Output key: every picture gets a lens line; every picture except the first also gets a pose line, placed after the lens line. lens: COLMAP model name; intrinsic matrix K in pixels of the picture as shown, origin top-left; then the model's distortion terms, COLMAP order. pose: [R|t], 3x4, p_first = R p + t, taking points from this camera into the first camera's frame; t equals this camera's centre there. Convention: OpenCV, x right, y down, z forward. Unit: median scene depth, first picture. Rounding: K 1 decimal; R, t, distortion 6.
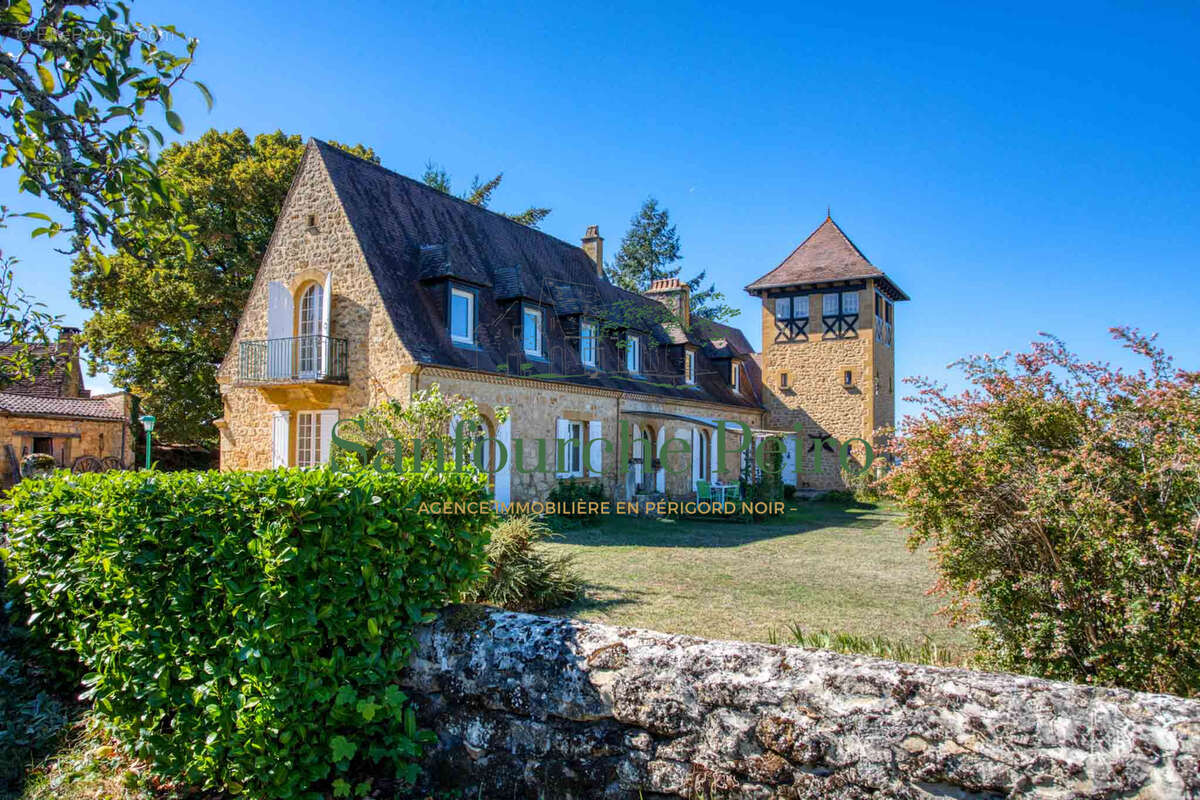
lens RADIAL K [[864.2, 0, 600.0], [0, 864.2, 400.0], [0, 0, 1]] dist [-0.002697, 0.000704]
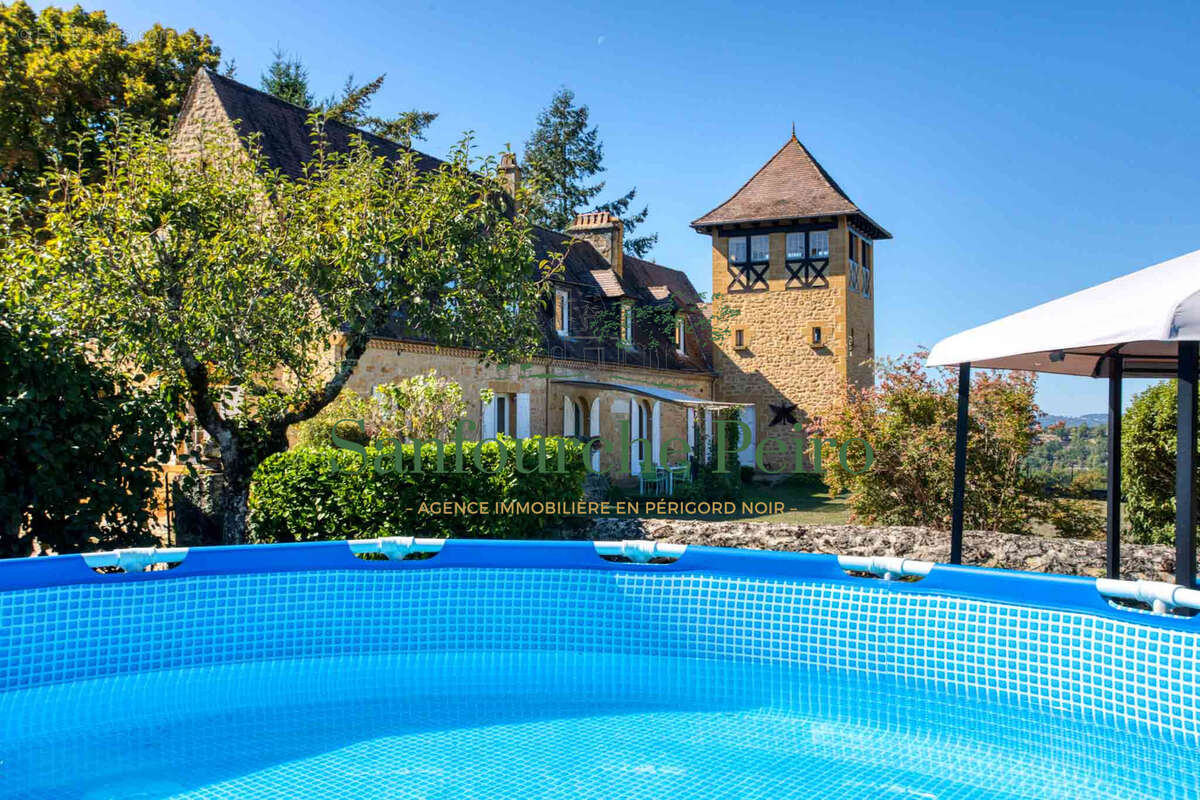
lens RADIAL K [[1274.5, 0, 600.0], [0, 1274.5, 400.0], [0, 0, 1]] dist [0.008907, 0.001325]
pose [[0.994669, -0.006657, 0.102904, -0.041093], [0.002712, 0.999257, 0.038438, -0.011867], [-0.103084, -0.037954, 0.993948, -0.180684]]
